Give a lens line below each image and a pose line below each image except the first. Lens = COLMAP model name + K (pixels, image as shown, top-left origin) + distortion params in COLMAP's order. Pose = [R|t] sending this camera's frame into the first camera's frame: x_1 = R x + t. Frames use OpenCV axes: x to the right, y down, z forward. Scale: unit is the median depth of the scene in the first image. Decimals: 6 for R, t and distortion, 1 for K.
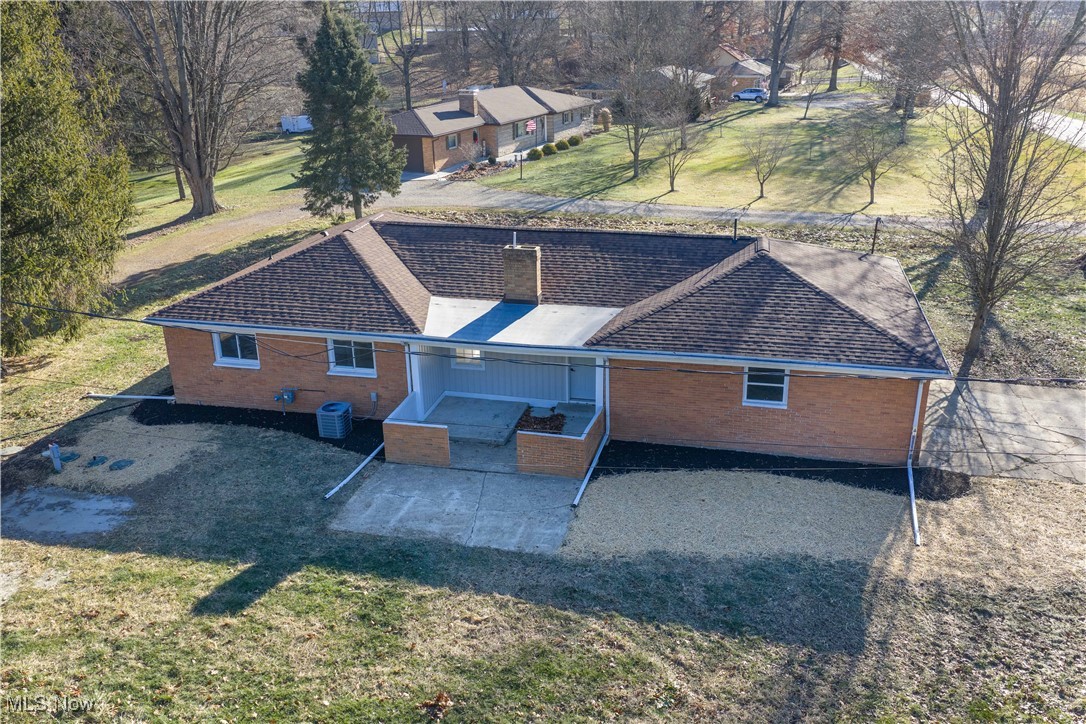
lens RADIAL K [[891.0, 0, 543.0], [0, 891.0, 362.0], [0, 0, 1]] dist [0.017648, -0.028477]
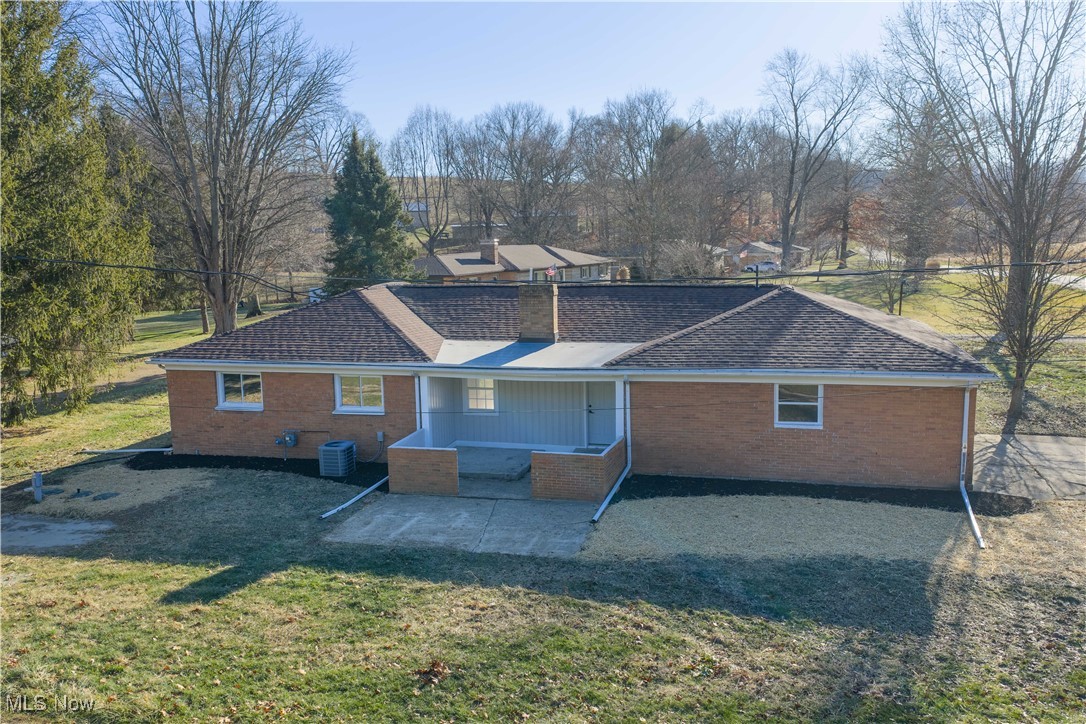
lens RADIAL K [[891.0, 0, 543.0], [0, 891.0, 362.0], [0, 0, 1]] dist [0.017648, -0.028477]
pose [[0.999762, -0.000022, -0.021808, 0.003276], [-0.004787, 0.975389, -0.220441, 0.192126], [0.021277, 0.220493, 0.975156, 0.075989]]
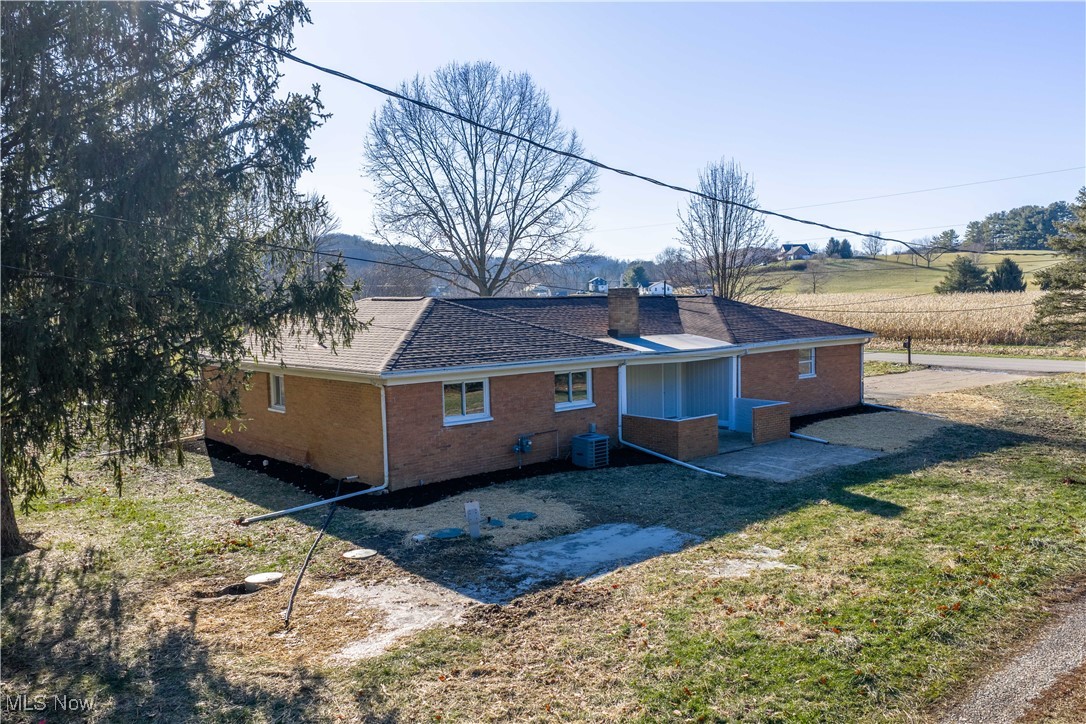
lens RADIAL K [[891.0, 0, 543.0], [0, 891.0, 362.0], [0, 0, 1]] dist [0.017648, -0.028477]
pose [[0.574755, -0.050745, 0.816751, -1.160437], [0.299565, 0.941843, -0.152289, 0.118169], [-0.761523, 0.332199, 0.556531, 0.534391]]
